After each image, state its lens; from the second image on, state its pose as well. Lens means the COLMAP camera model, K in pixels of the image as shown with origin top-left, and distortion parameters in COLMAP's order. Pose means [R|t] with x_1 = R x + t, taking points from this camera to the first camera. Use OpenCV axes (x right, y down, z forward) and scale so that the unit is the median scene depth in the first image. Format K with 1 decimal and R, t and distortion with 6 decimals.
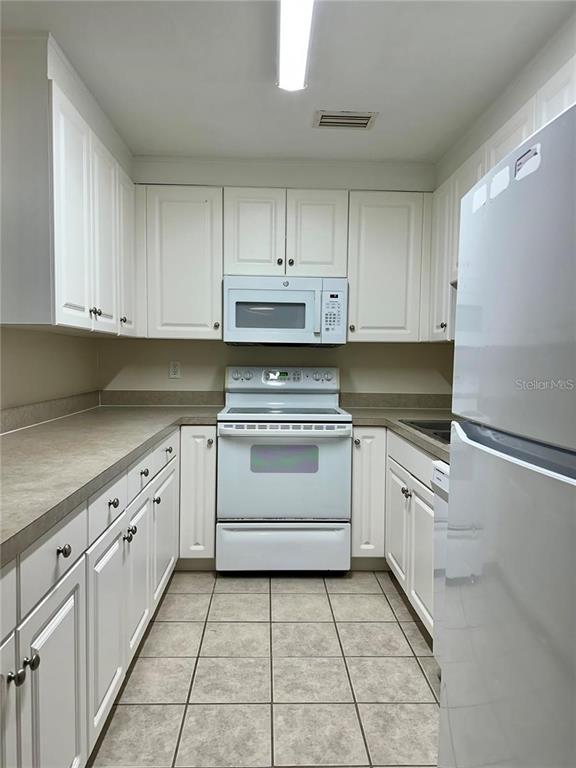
lens RADIAL K [[544.4, 0, 288.0], [0, 544.4, 384.0], [0, 0, 1]] dist [0.117975, -0.156394]
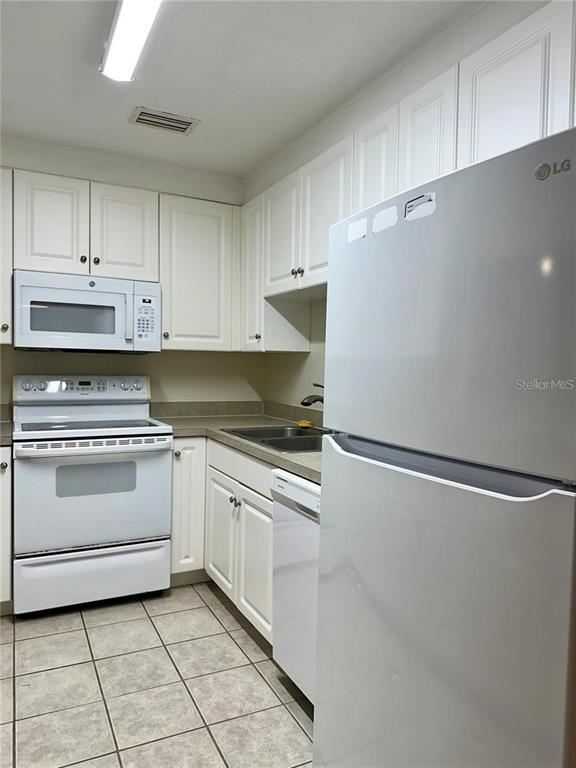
lens RADIAL K [[549.9, 0, 288.0], [0, 549.9, 384.0], [0, 0, 1]] dist [0.068807, -0.065076]
pose [[0.911608, -0.011131, 0.410910, -0.095174], [0.012678, 0.999919, -0.001039, -0.014294], [-0.410866, 0.006156, 0.911675, 0.030728]]
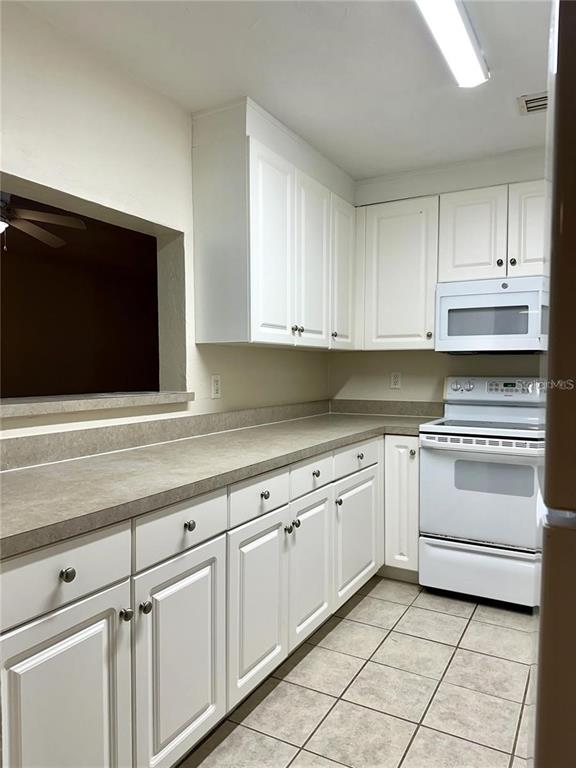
lens RADIAL K [[549.9, 0, 288.0], [0, 549.9, 384.0], [0, 0, 1]] dist [0.068807, -0.065076]
pose [[0.856260, 0.003119, -0.516535, 0.181263], [-0.014180, 0.999747, -0.017469, 0.001782], [0.516350, 0.022283, 0.856088, 0.023676]]
